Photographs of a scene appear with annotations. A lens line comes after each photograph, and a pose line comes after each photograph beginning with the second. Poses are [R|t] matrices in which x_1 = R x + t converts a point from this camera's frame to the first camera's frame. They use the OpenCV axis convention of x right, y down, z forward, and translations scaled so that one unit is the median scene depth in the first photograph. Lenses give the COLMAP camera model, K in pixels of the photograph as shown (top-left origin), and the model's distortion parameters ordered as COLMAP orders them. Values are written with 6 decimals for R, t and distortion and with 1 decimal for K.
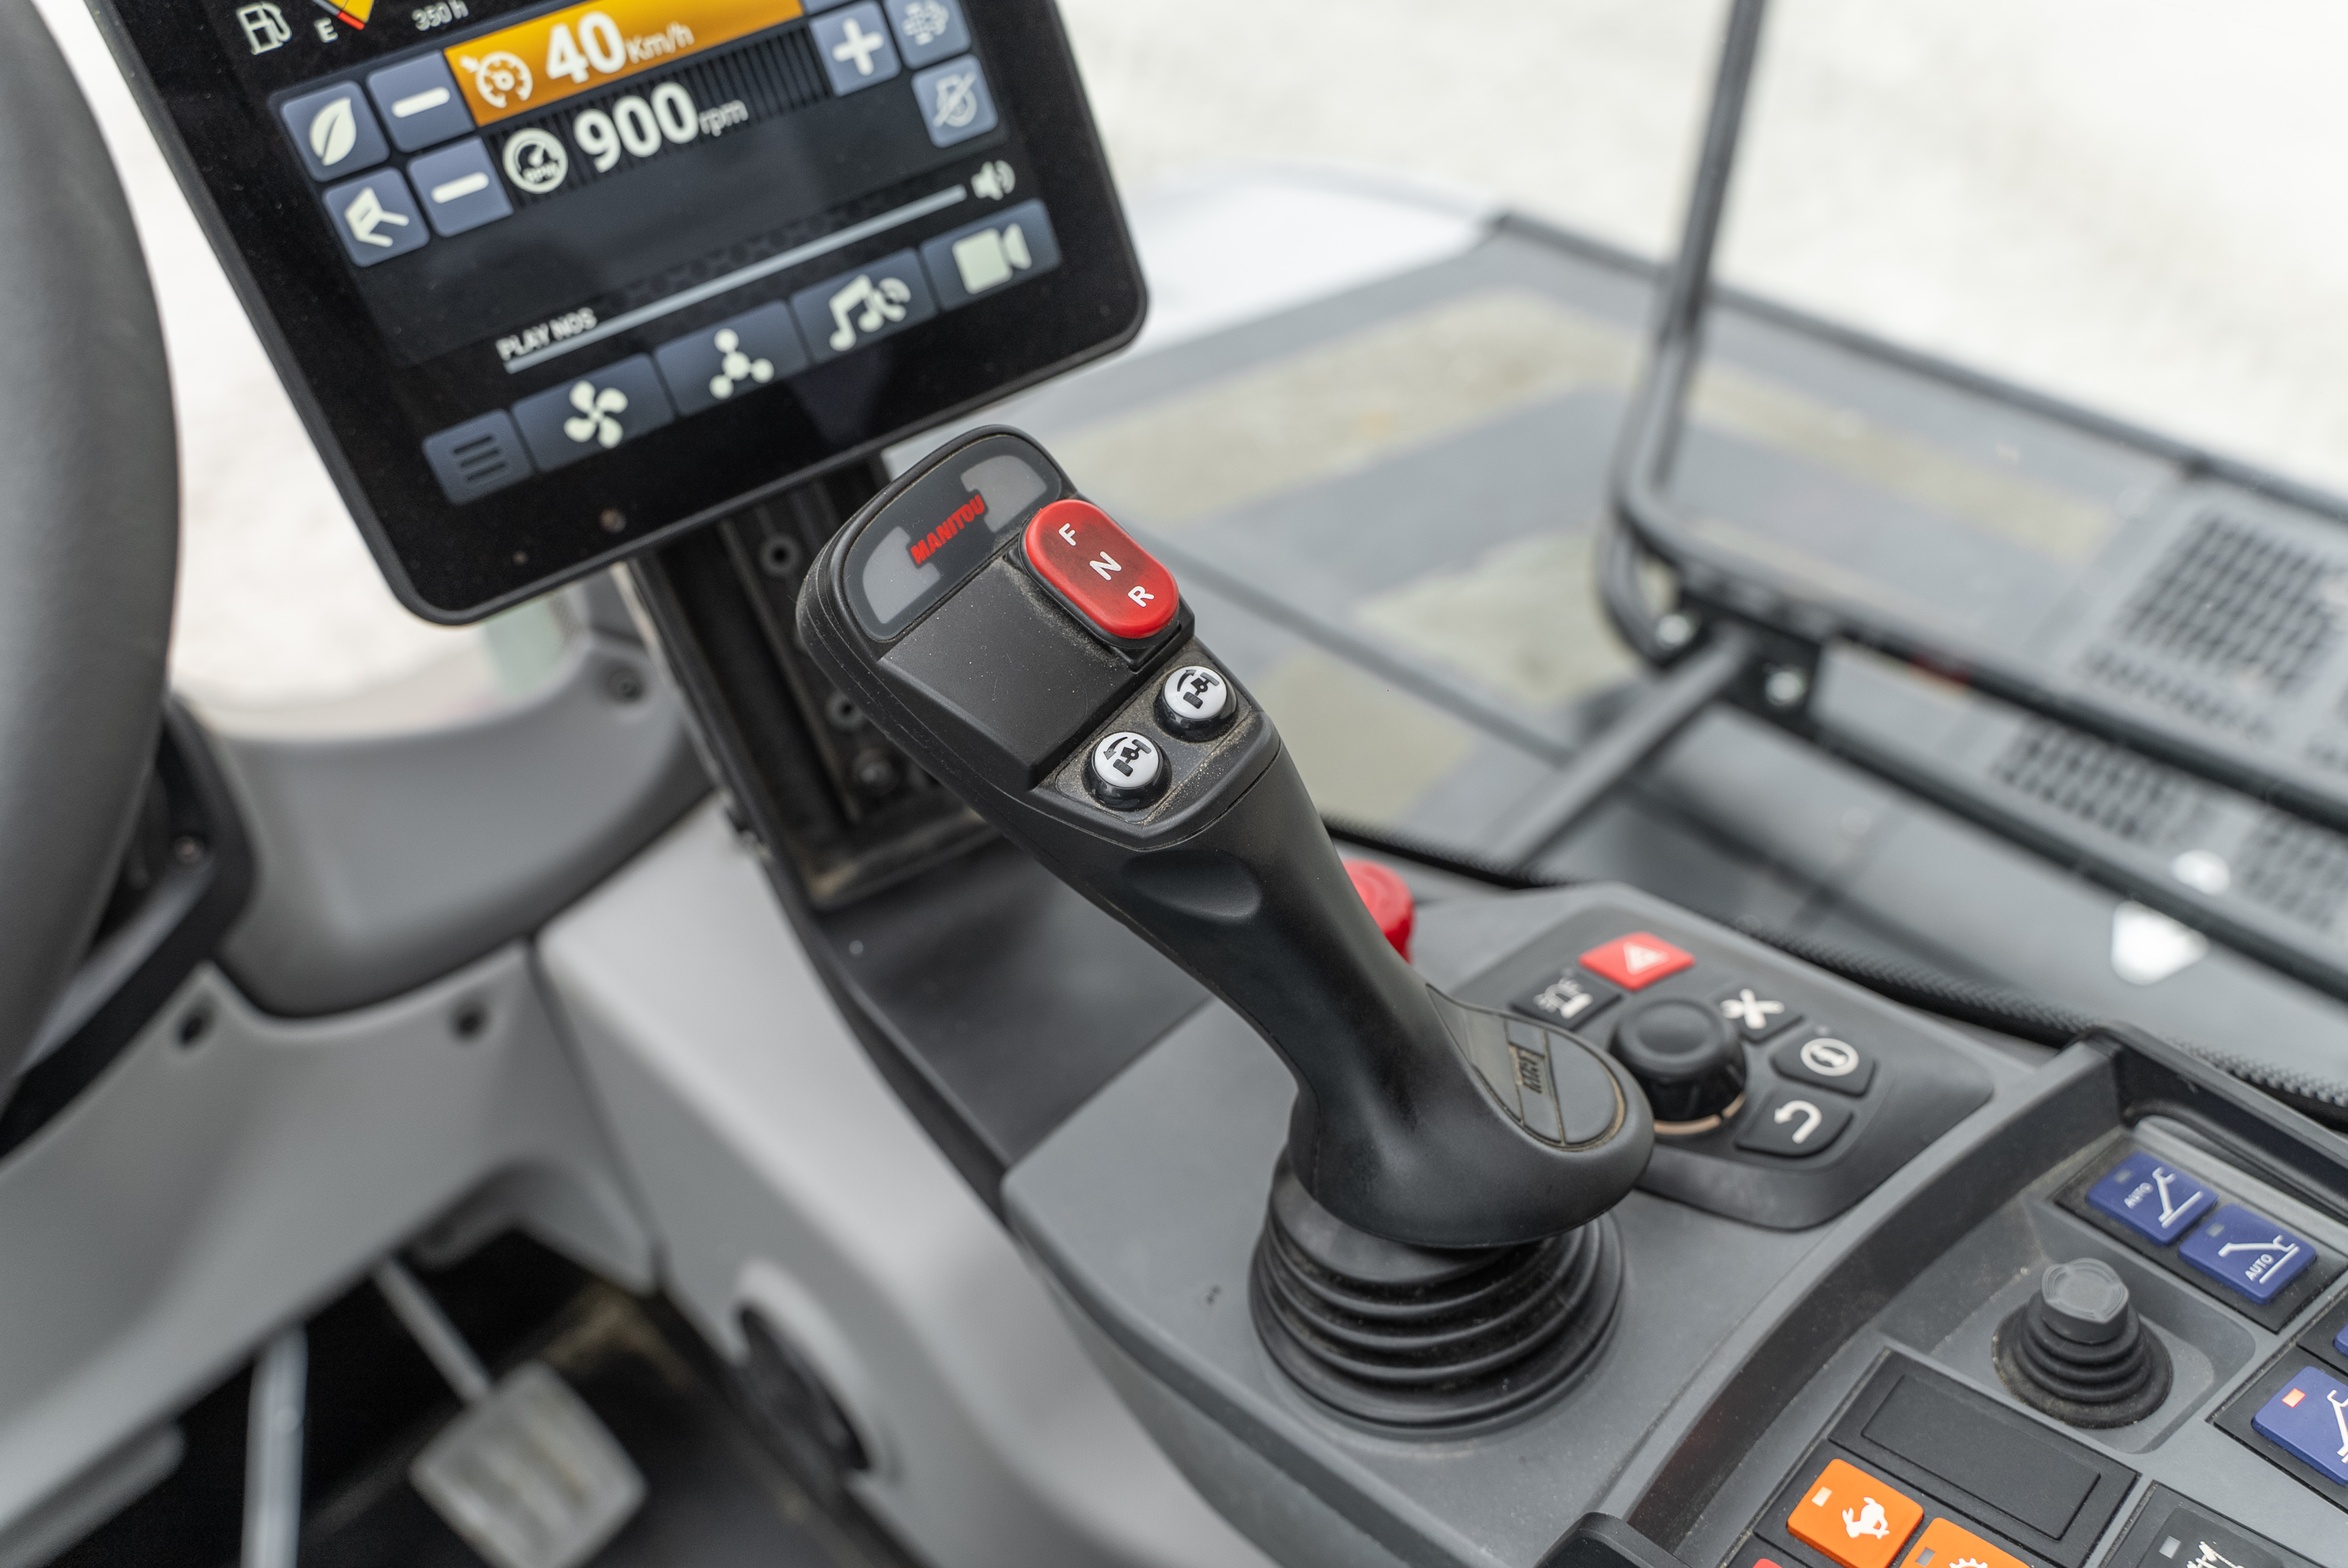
lens RADIAL K [[1873.2, 0, 1177.4], [0, 1873.2, 785.5], [0, 0, 1]] dist [0.005544, -0.016416]
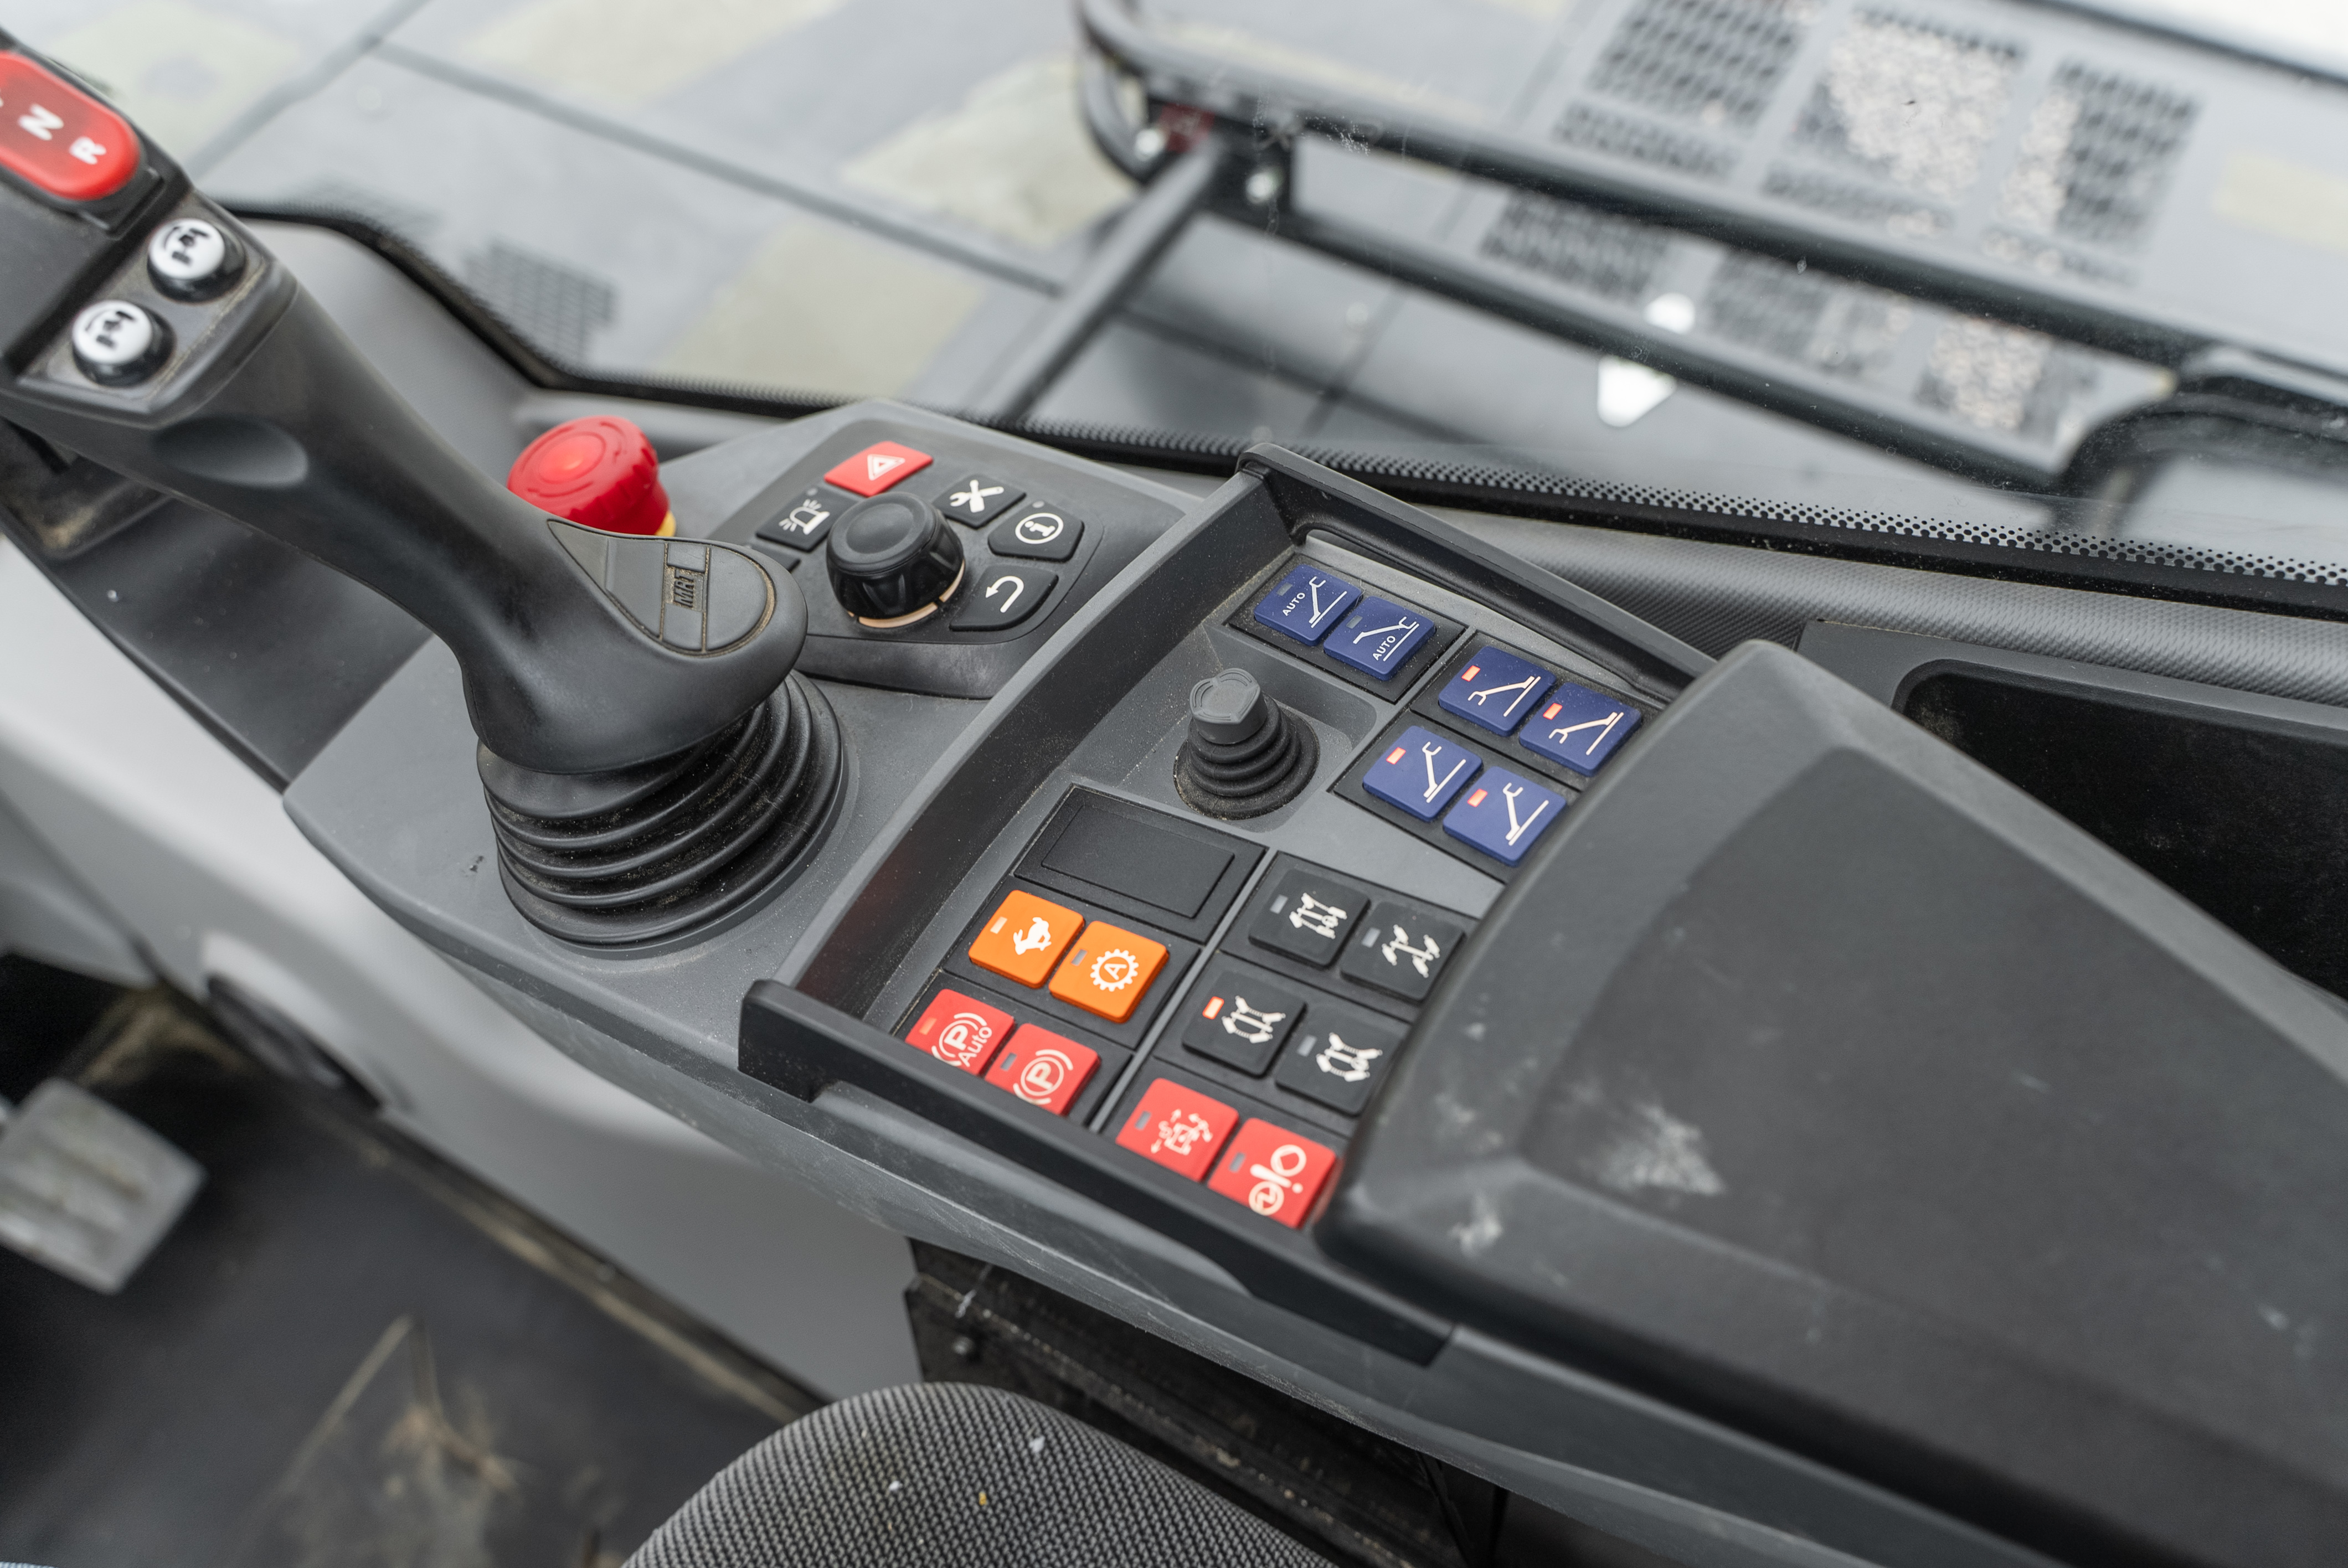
lens RADIAL K [[1873.2, 0, 1149.2], [0, 1873.2, 787.3], [0, 0, 1]] dist [0.005544, -0.016416]
pose [[0.970931, -0.189953, 0.145638, 0.238003], [0.153238, 0.960707, 0.231430, 0.054086], [-0.183877, -0.202385, 0.961889, -0.036489]]
